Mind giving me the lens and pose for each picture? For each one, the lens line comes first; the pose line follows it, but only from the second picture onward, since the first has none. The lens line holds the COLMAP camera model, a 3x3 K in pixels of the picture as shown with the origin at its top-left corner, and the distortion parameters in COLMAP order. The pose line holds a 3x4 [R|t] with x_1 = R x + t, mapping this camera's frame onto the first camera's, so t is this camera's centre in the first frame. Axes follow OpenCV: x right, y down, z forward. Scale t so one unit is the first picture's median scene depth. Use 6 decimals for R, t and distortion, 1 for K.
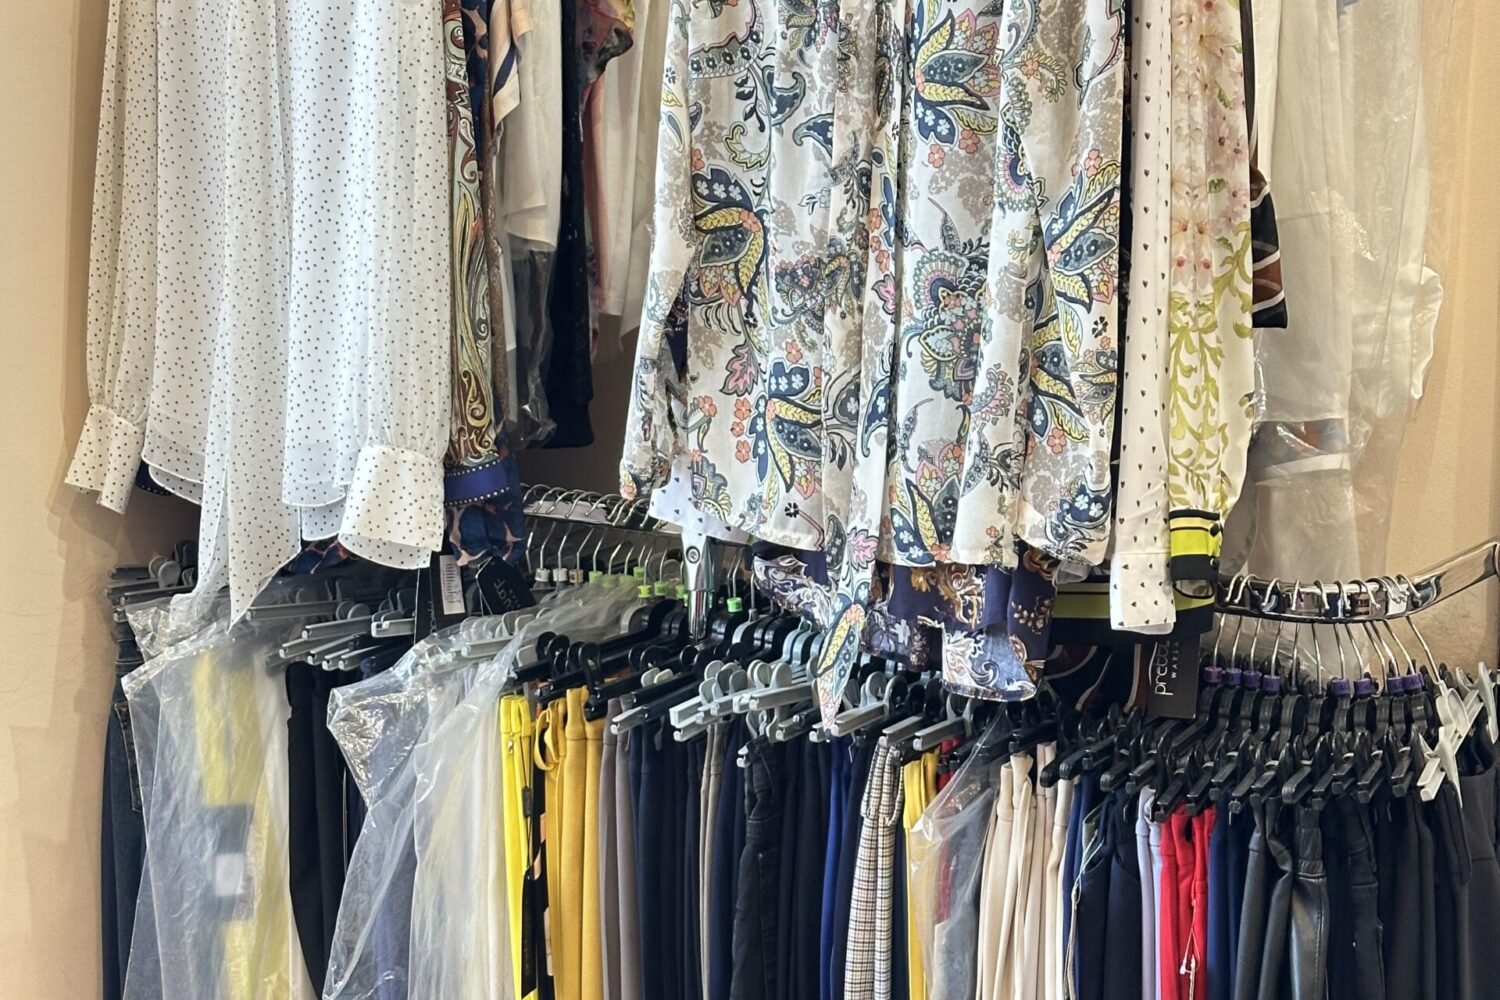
lens RADIAL K [[2853.2, 0, 750.0], [0, 2853.2, 500.0], [0, 0, 1]] dist [0.147056, 0.178534]
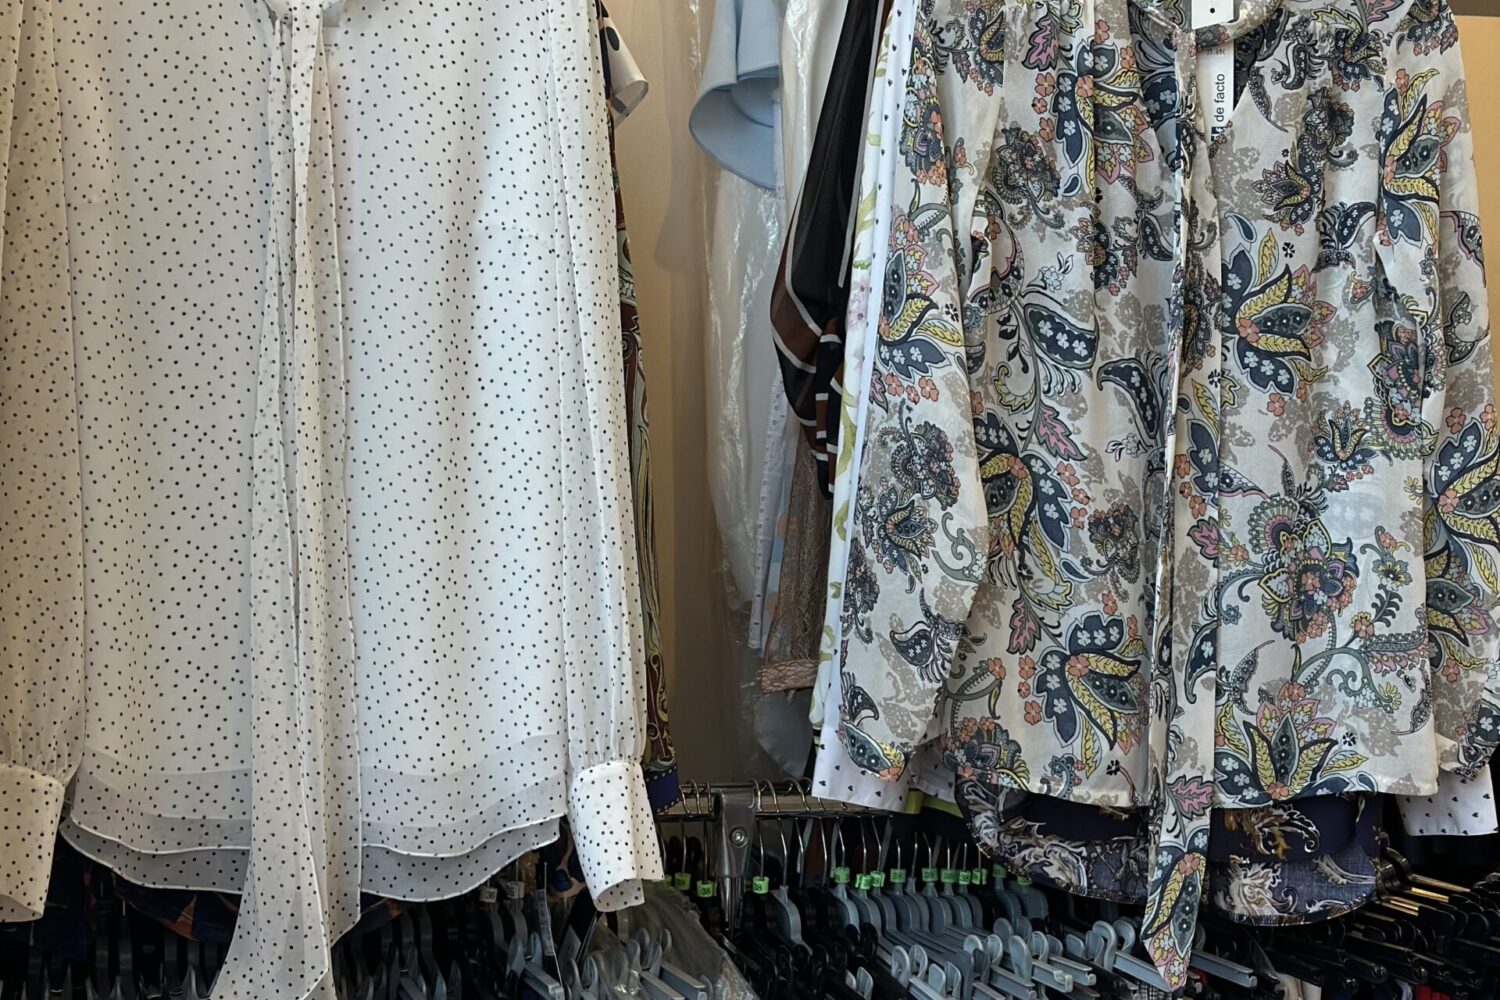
lens RADIAL K [[2853.2, 0, 750.0], [0, 2853.2, 500.0], [0, 0, 1]] dist [0.147056, 0.178534]
pose [[0.477647, -0.053526, 0.876920, -0.892242], [0.071380, 0.997207, 0.021989, -0.117301], [-0.875647, 0.052092, 0.480133, 0.646003]]
